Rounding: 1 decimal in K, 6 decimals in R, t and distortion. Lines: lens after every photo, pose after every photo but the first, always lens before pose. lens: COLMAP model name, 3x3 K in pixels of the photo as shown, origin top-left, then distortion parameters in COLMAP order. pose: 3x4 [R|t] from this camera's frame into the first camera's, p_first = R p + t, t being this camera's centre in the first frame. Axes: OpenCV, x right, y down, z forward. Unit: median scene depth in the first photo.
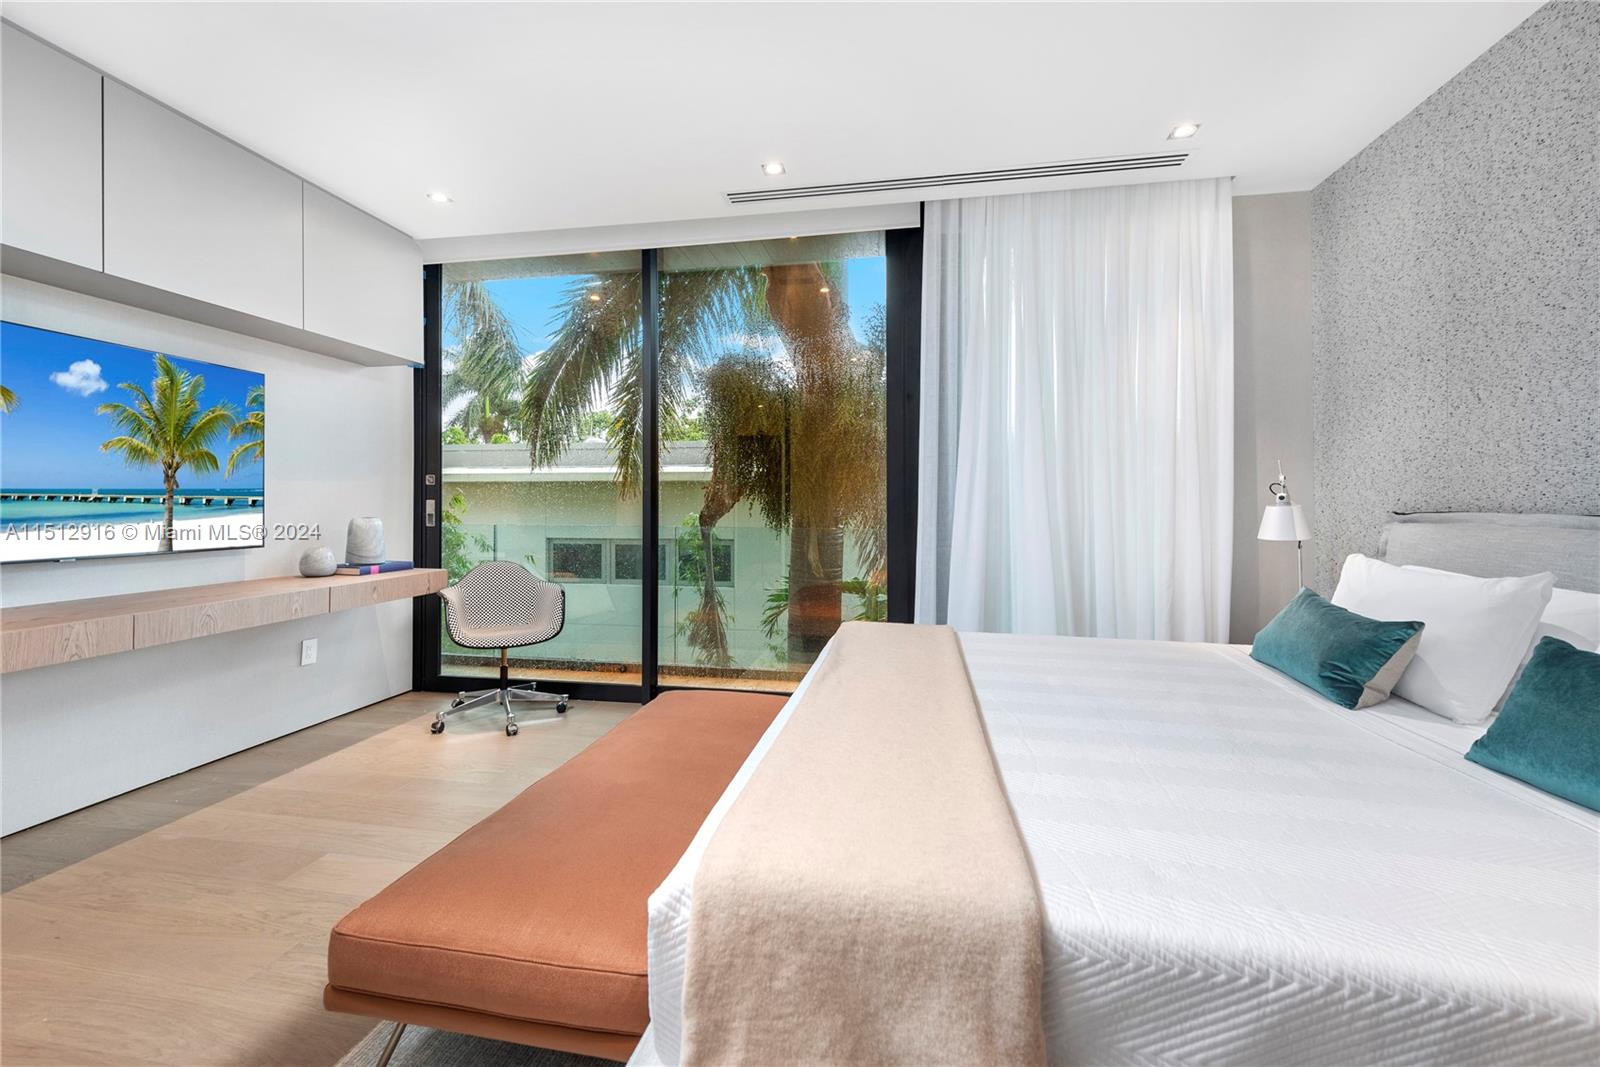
lens RADIAL K [[641.5, 0, 798.5], [0, 641.5, 506.8], [0, 0, 1]] dist [-0.000702, -0.000083]
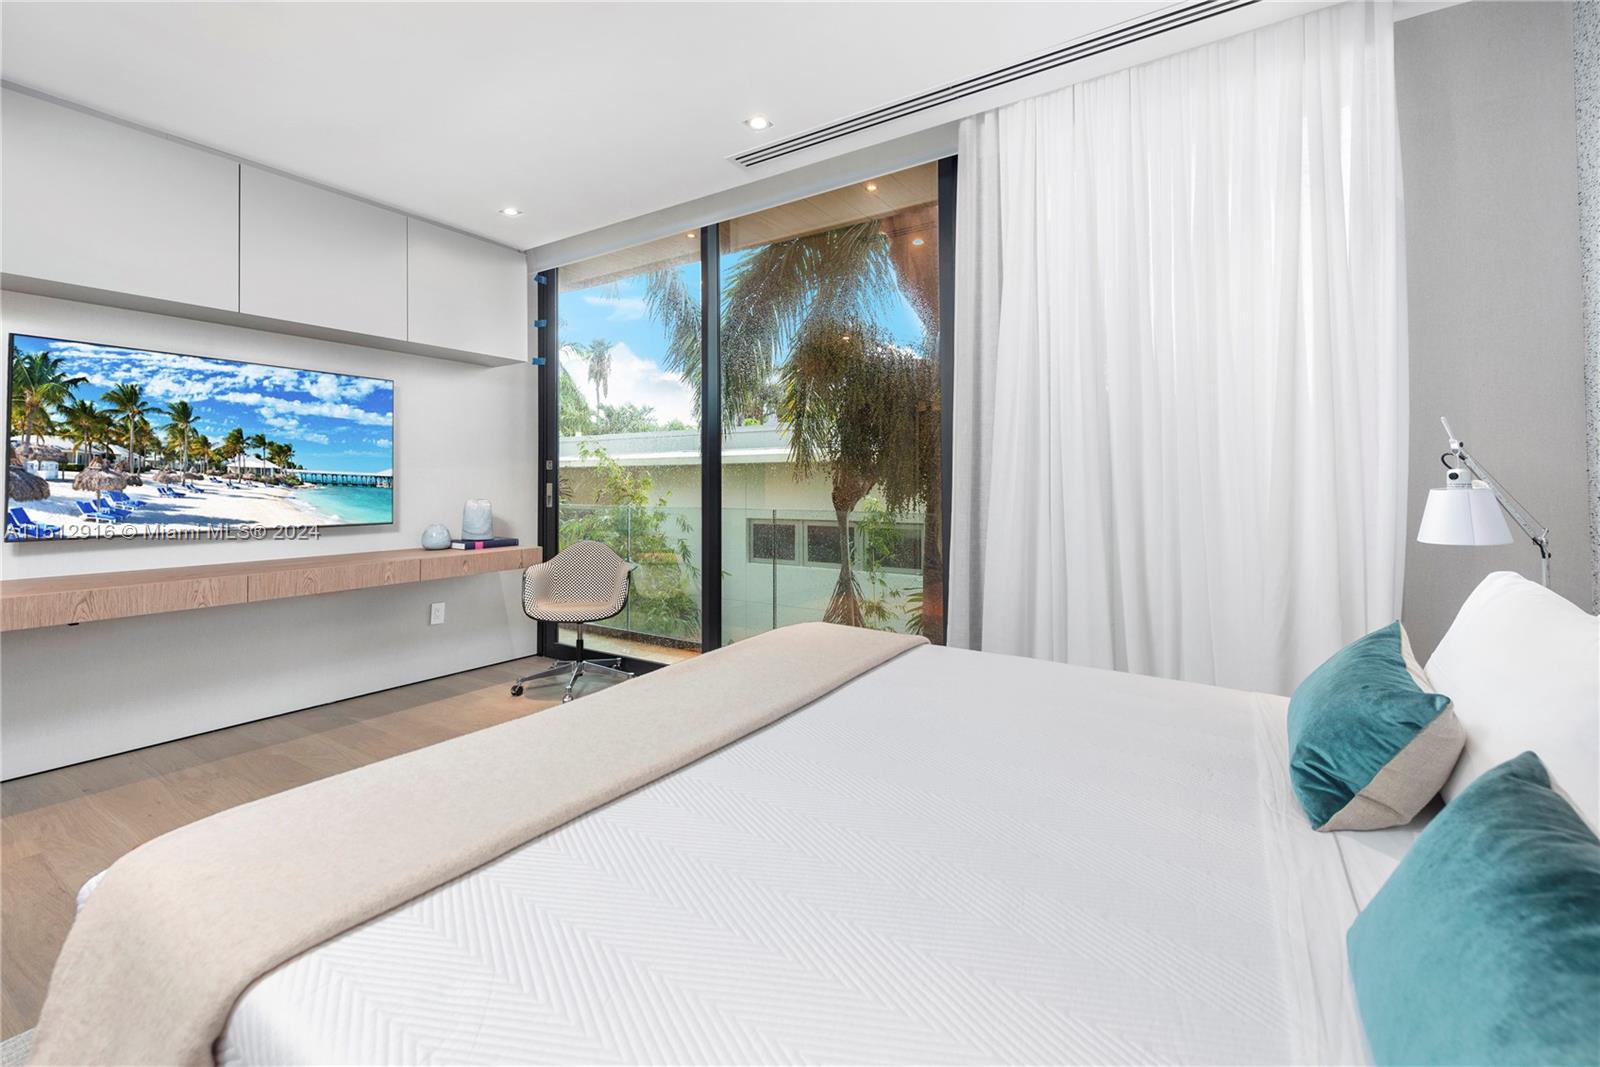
lens RADIAL K [[674.0, 0, 799.8], [0, 674.0, 481.8], [0, 0, 1]] dist [-0.000027, -0.000111]
pose [[0.923856, -0.005249, -0.382705, 0.367809], [0.002317, 0.999964, -0.008120, -0.004061], [0.382734, 0.006615, 0.923835, 0.126199]]
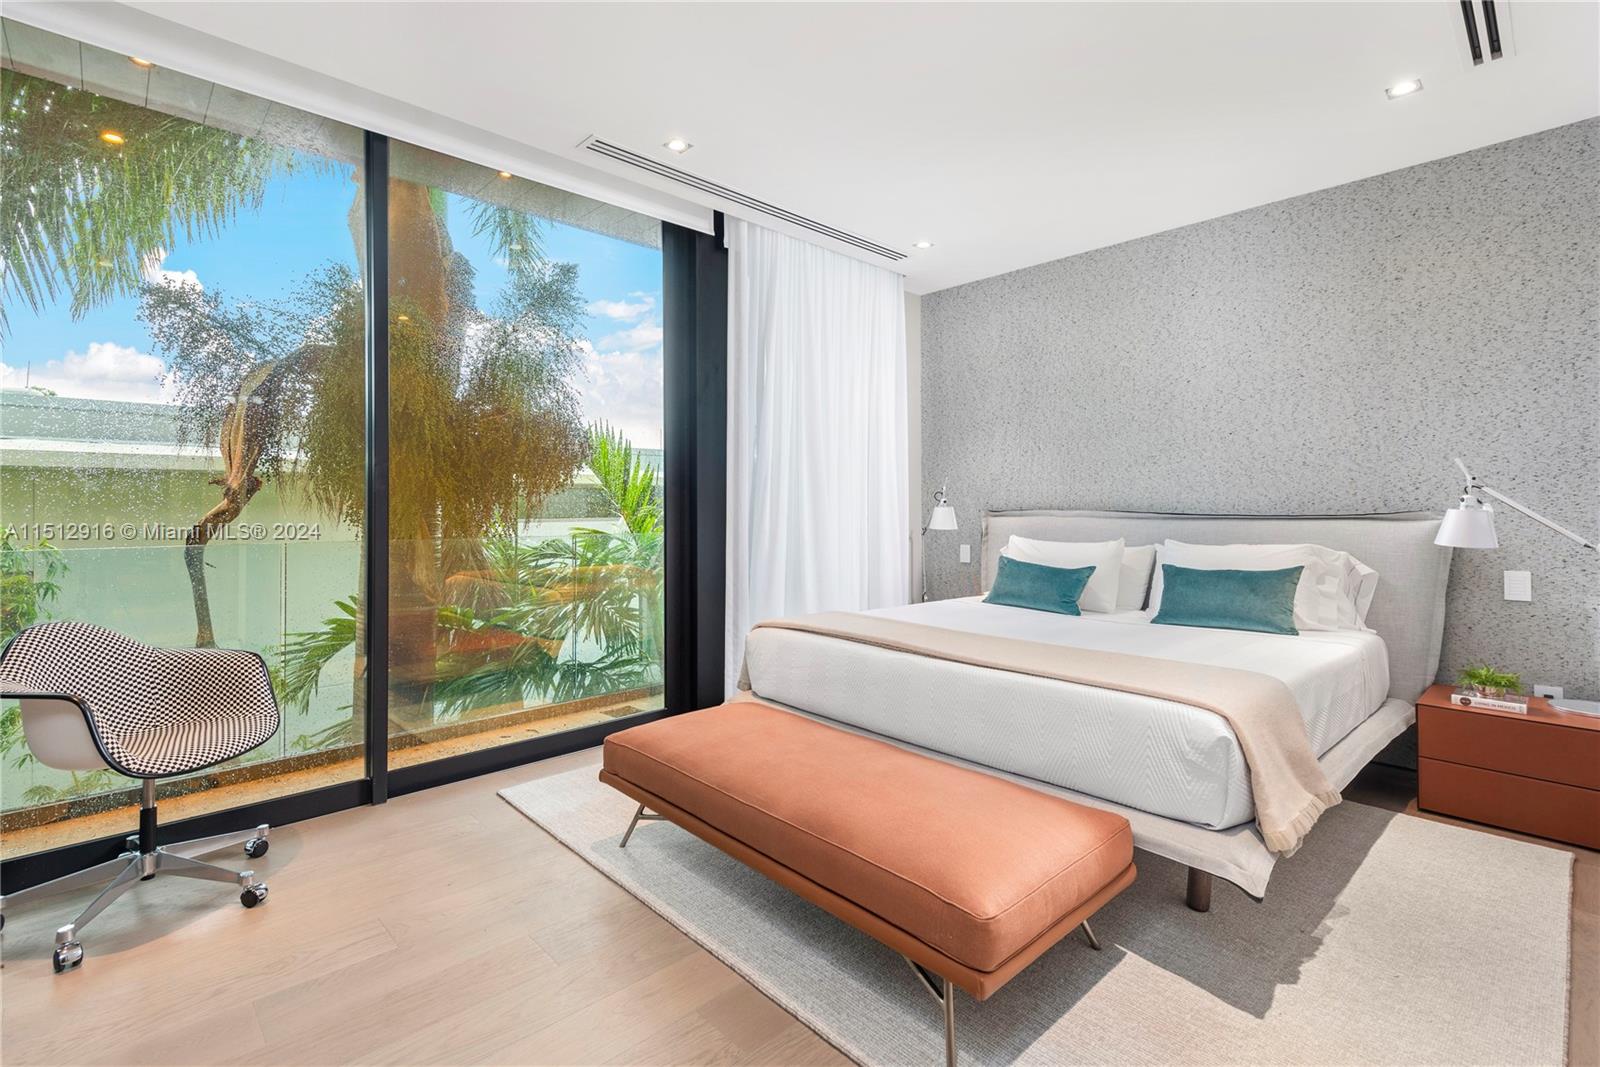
lens RADIAL K [[729.5, 0, 800.5], [0, 729.5, 514.1], [0, 0, 1]] dist [0.000508, 0.000155]
pose [[0.593963, -0.011790, 0.804406, -0.753563], [0.007593, 0.999930, 0.009049, -0.002833], [-0.804457, 0.000733, 0.594011, 0.221429]]
